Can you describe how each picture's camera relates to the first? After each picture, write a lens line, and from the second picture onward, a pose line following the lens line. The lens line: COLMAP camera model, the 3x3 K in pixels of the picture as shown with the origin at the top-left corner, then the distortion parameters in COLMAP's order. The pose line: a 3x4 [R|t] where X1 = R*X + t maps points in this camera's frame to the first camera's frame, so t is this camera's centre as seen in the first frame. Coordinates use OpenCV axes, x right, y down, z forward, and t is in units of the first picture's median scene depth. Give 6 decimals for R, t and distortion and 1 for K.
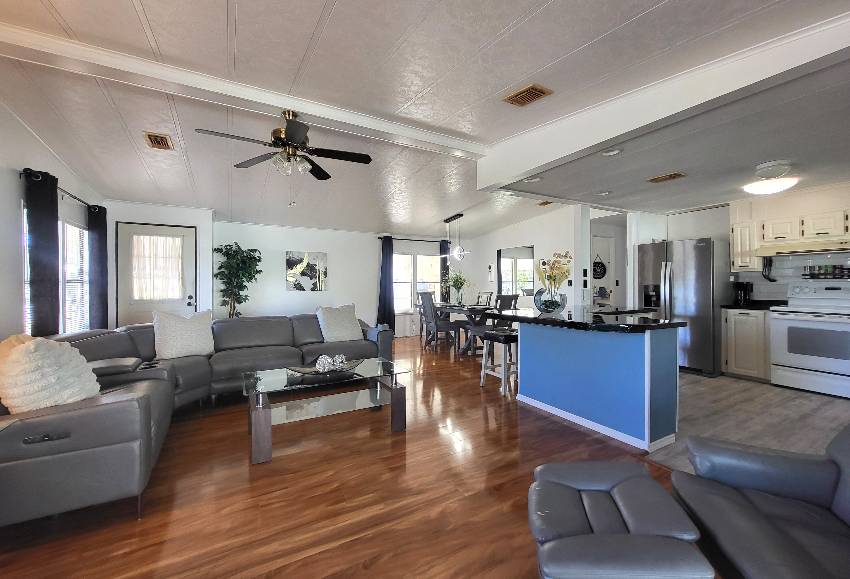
lens RADIAL K [[362.2, 0, 425.0], [0, 362.2, 289.5], [0, 0, 1]] dist [-0.002310, -0.000309]
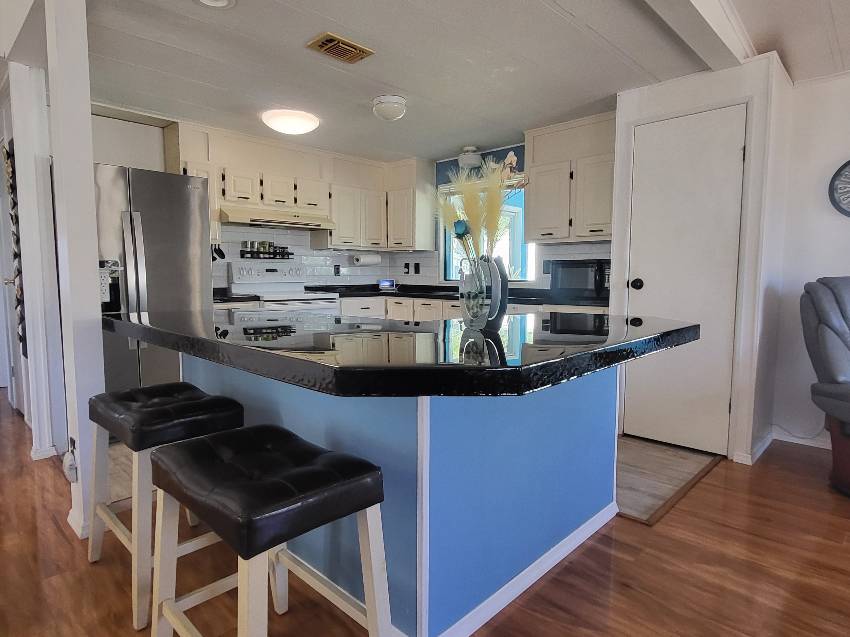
lens RADIAL K [[503.5, 0, 425.0], [0, 503.5, 318.5], [0, 0, 1]] dist [0.002368, 0.000963]
pose [[-0.286765, -0.085231, 0.954202, -0.059471], [0.009818, 0.995721, 0.091890, 0.003139], [-0.957951, 0.035719, -0.284701, 0.734342]]
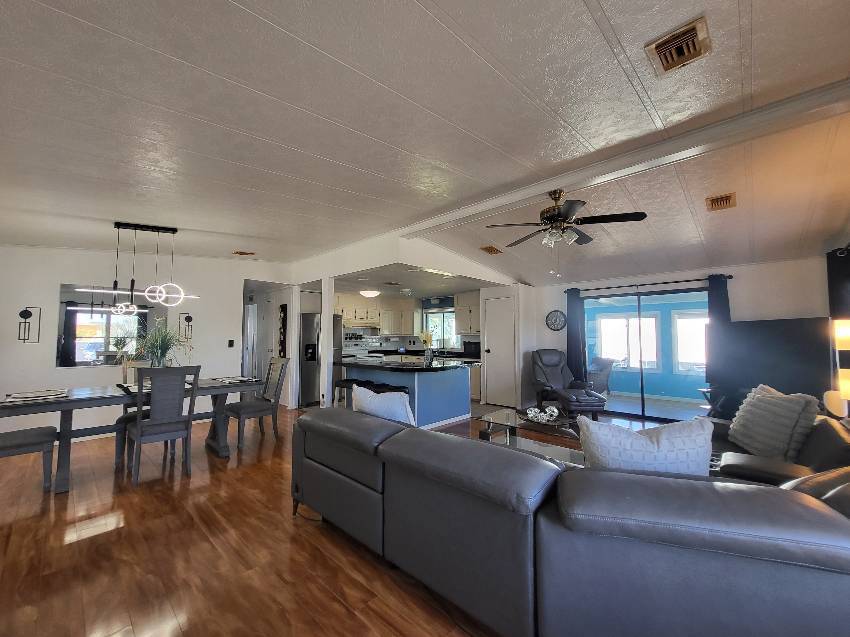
lens RADIAL K [[342.8, 0, 425.0], [0, 342.8, 318.5], [0, 0, 1]] dist [0.002771, 0.000429]
pose [[-0.304283, 0.054345, 0.951030, -0.643380], [0.011051, 0.998506, -0.053522, -0.032712], [-0.952518, -0.005776, -0.304429, 0.903339]]
